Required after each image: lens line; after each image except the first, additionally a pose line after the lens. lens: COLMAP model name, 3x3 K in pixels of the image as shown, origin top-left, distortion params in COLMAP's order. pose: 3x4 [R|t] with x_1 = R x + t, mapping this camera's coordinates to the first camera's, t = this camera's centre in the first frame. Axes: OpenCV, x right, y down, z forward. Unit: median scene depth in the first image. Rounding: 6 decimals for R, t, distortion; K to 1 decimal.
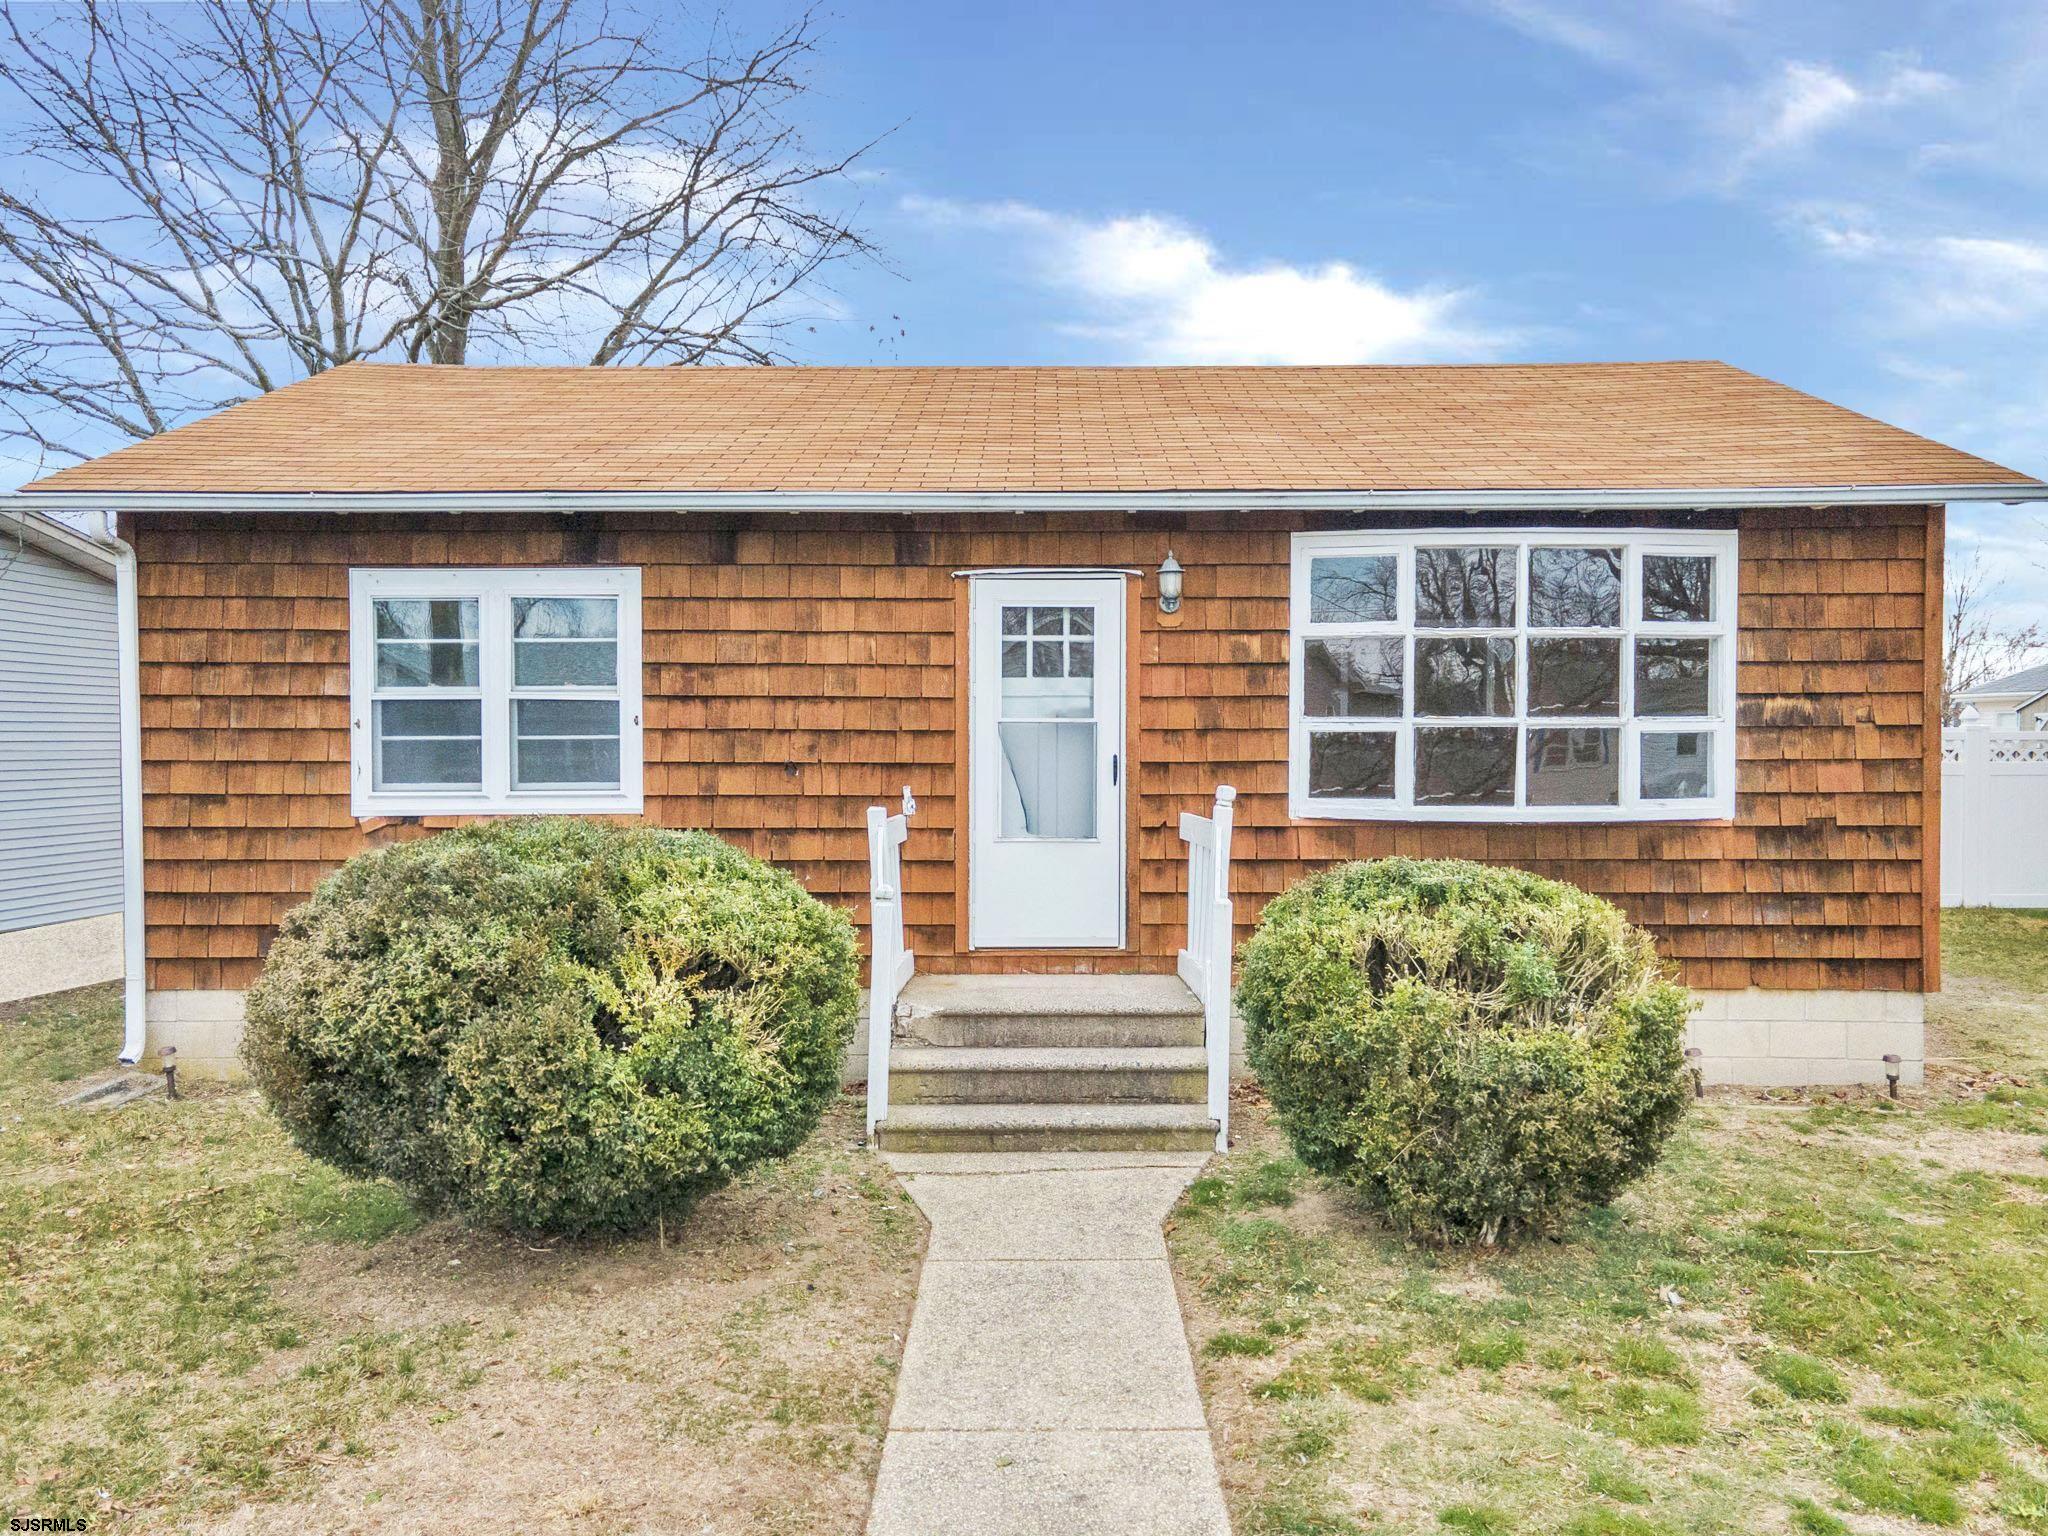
lens RADIAL K [[1523.4, 0, 1024.0], [0, 1523.4, 768.0], [0, 0, 1]] dist [0.043333, 0.004518]
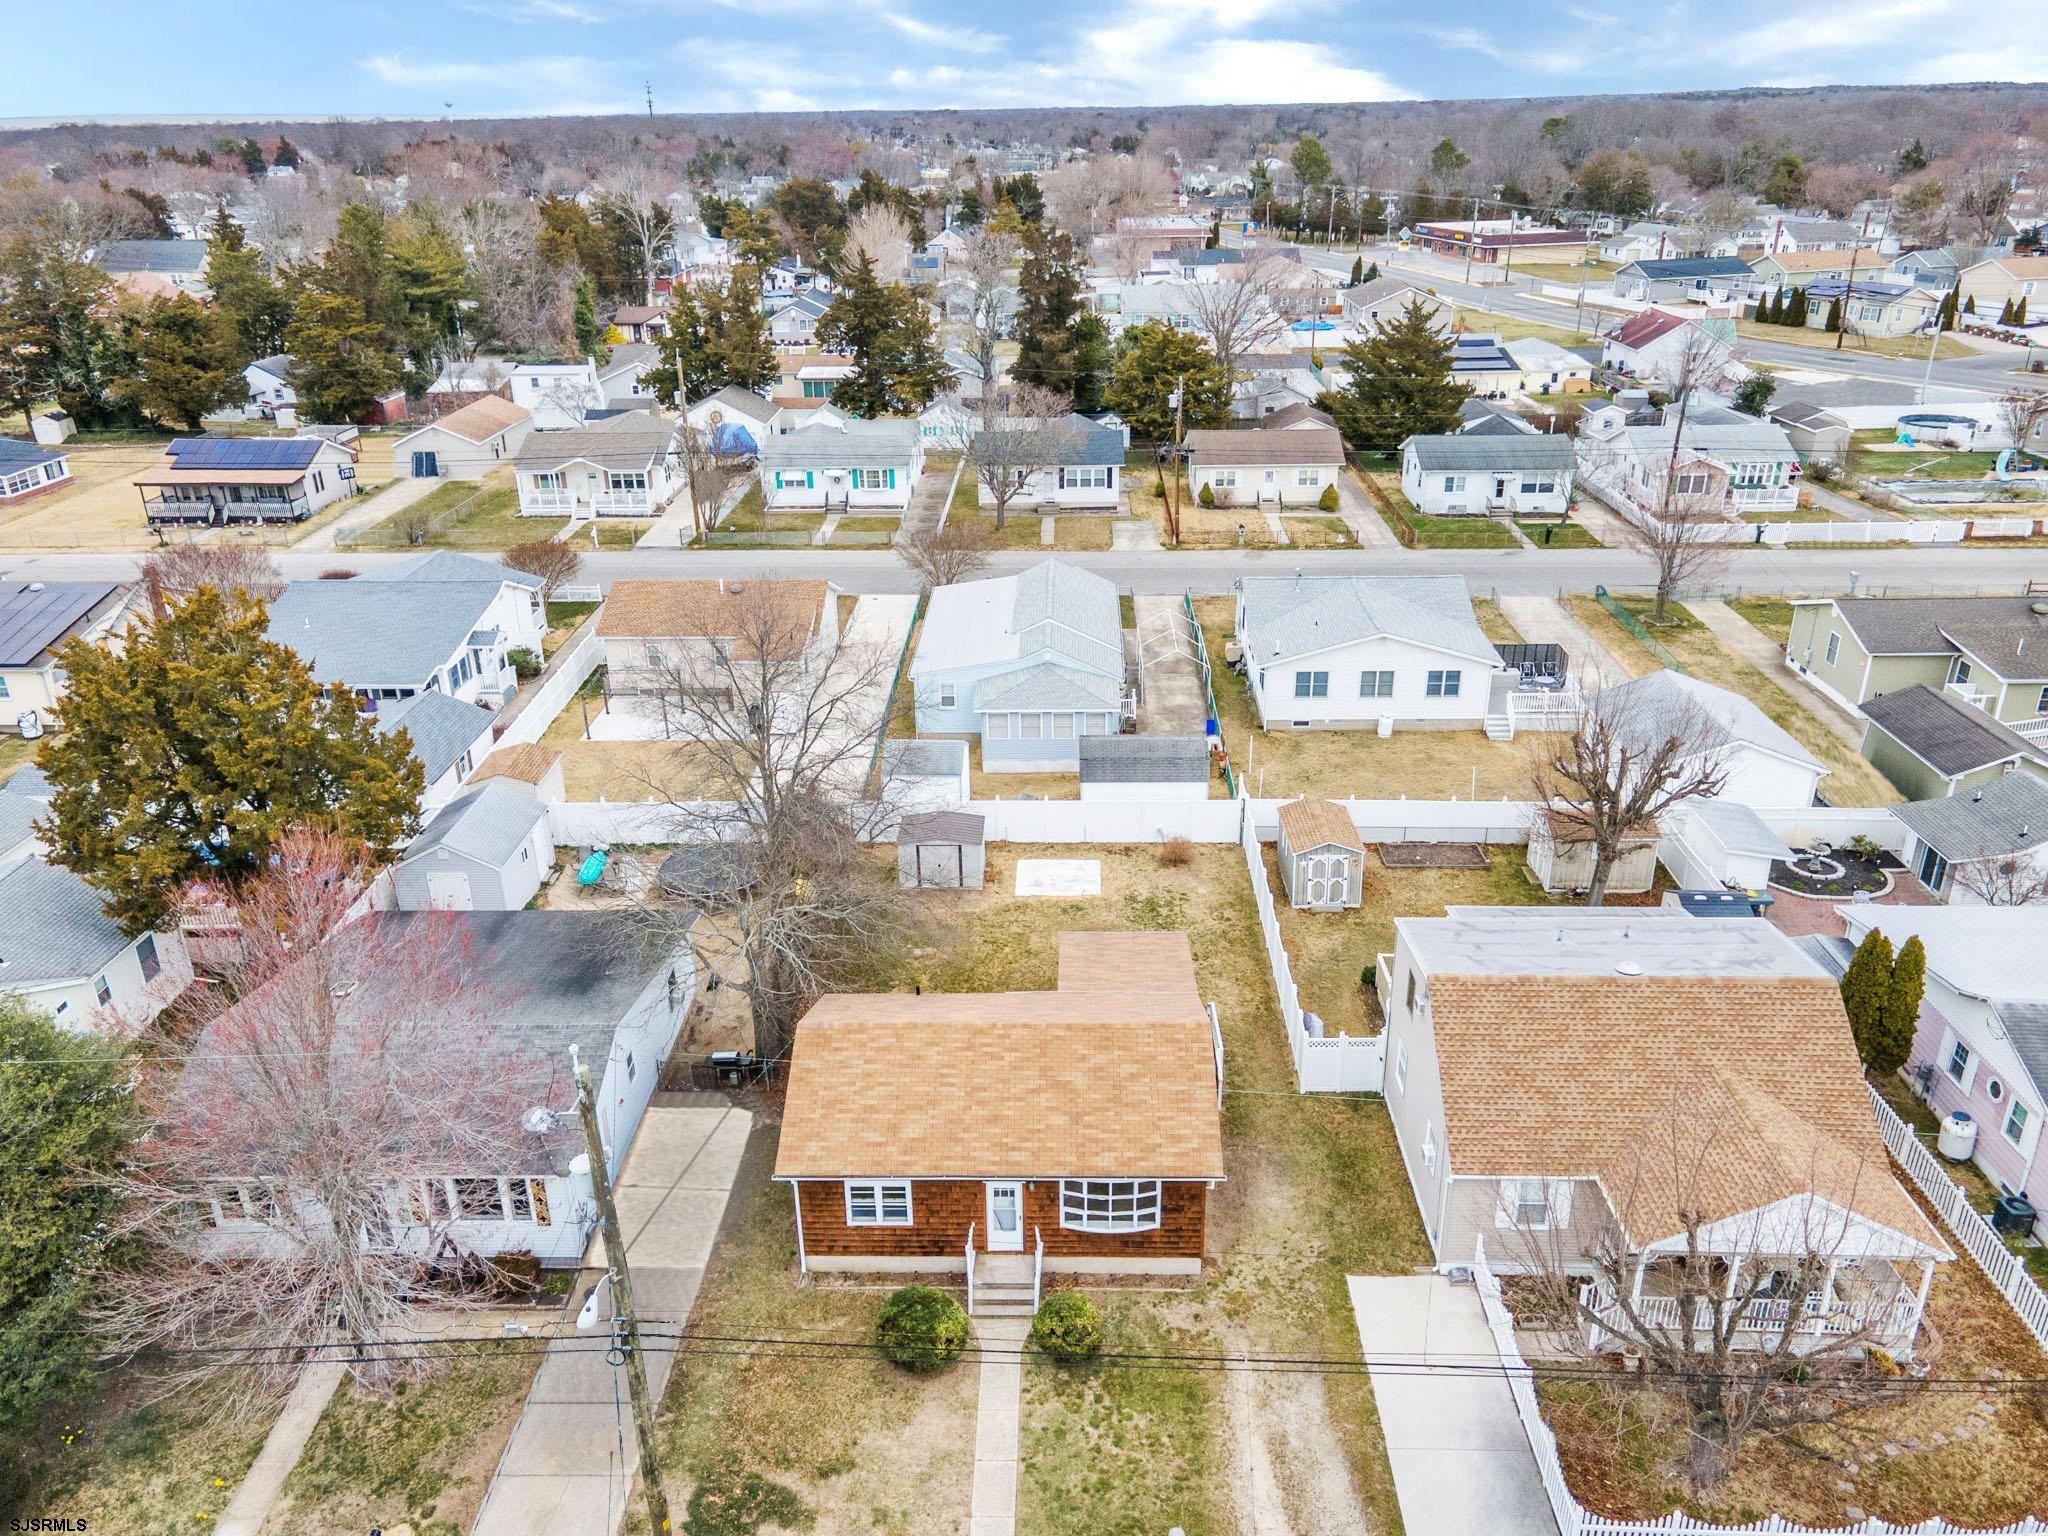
lens RADIAL K [[1507.6, 0, 1024.0], [0, 1507.6, 768.0], [0, 0, 1]] dist [0.062284, -0.064184]
pose [[0.999811, -0.007935, -0.017728, 0.158689], [0.014128, 0.923445, 0.383471, -2.864170], [0.013328, -0.383649, 0.923383, -2.526095]]
